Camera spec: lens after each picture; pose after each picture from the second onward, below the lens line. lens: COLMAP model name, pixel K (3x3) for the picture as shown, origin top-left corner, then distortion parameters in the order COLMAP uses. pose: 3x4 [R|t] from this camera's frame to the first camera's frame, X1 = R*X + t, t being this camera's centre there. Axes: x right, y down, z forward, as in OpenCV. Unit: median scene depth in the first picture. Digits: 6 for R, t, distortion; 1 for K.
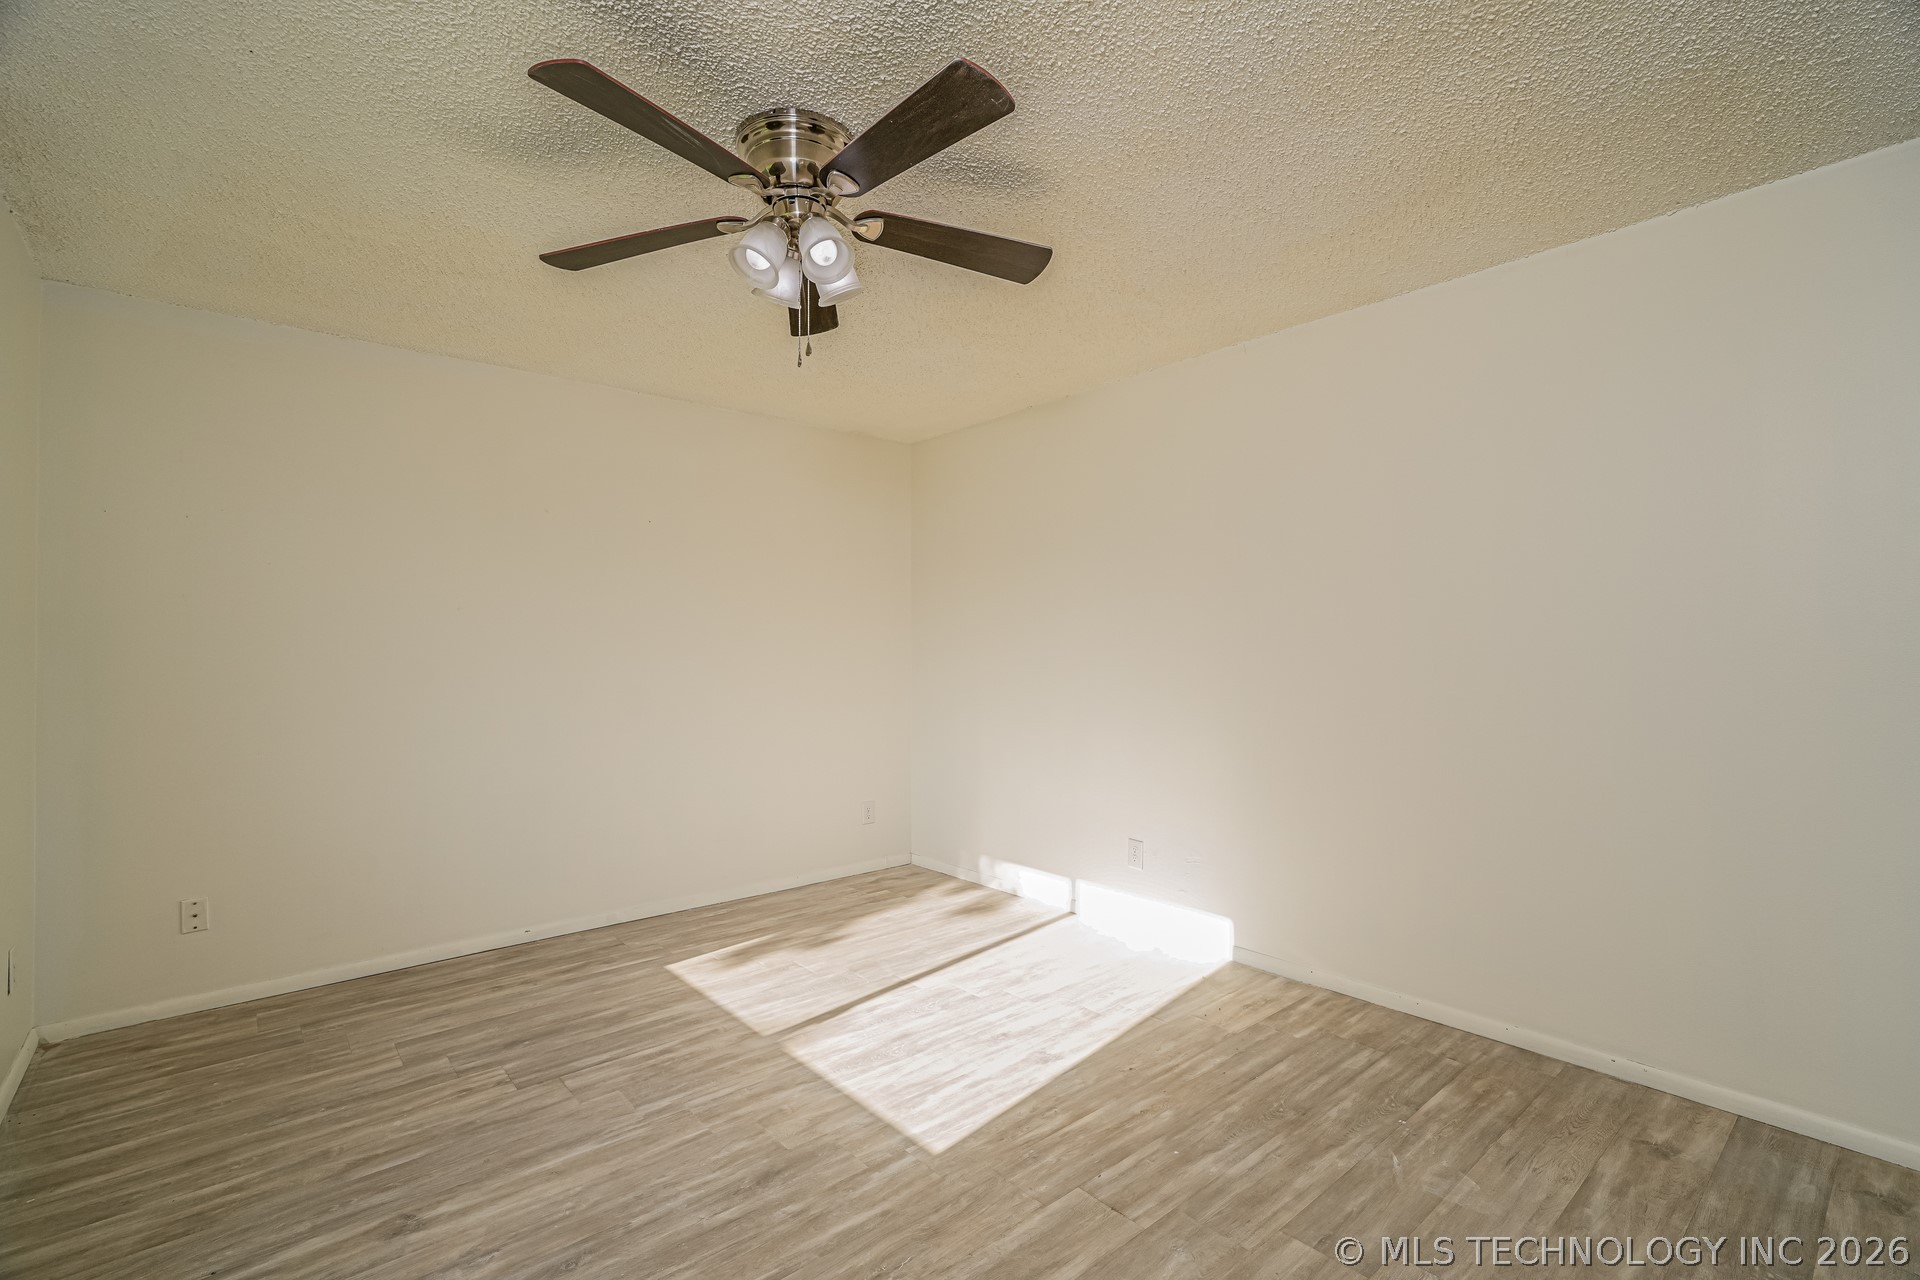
lens RADIAL K [[869.1, 0, 964.1], [0, 869.1, 632.6], [0, 0, 1]] dist [-0.010100, 0.004266]
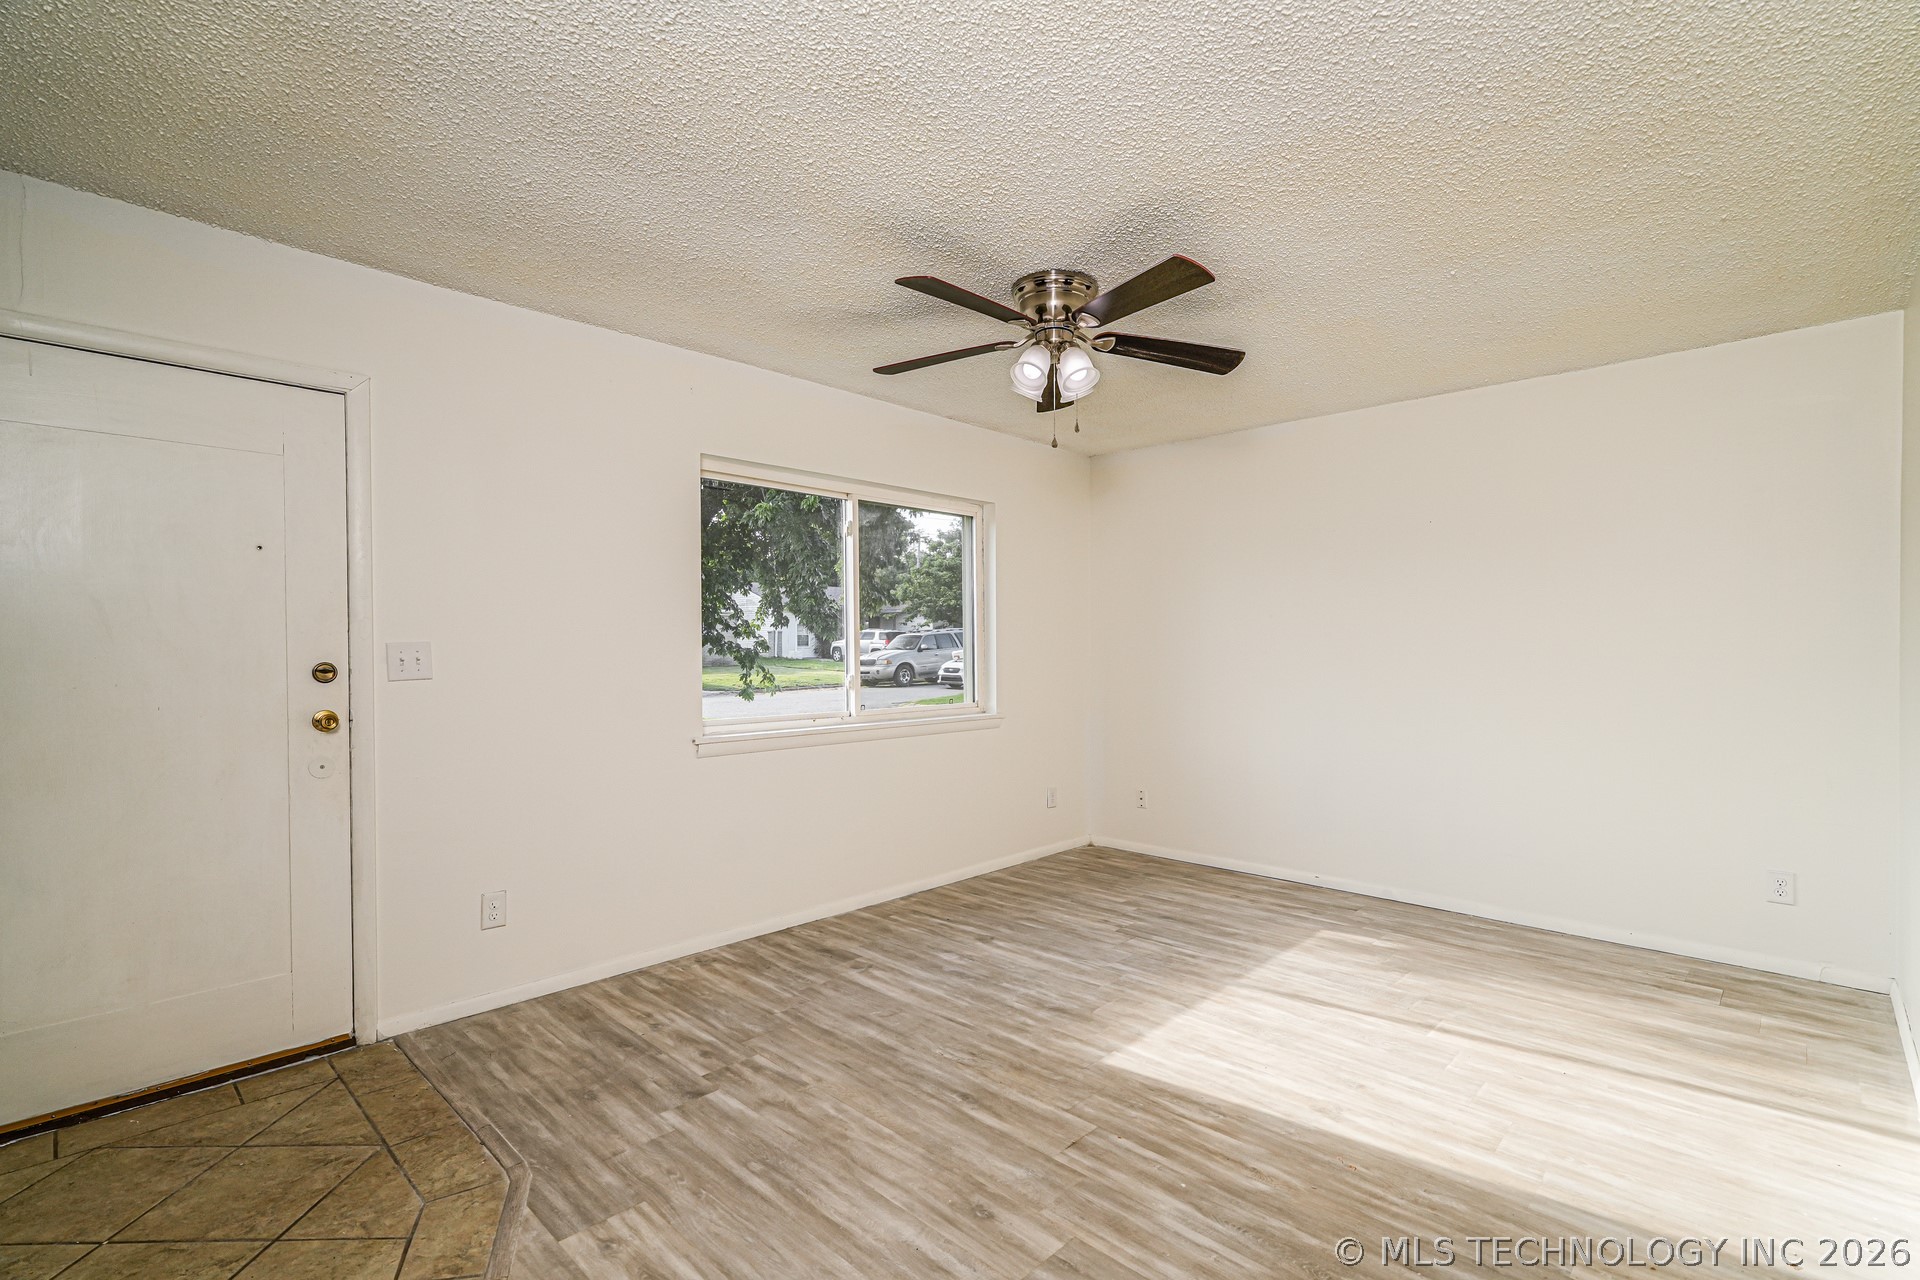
lens RADIAL K [[869.1, 0, 958.1], [0, 869.1, 652.4], [0, 0, 1]] dist [-0.010100, 0.004266]
pose [[0.088244, 0.011425, -0.996033, 0.939549], [0.018225, 0.999748, 0.013083, 0.004731], [0.995932, -0.019307, 0.088014, 0.558655]]
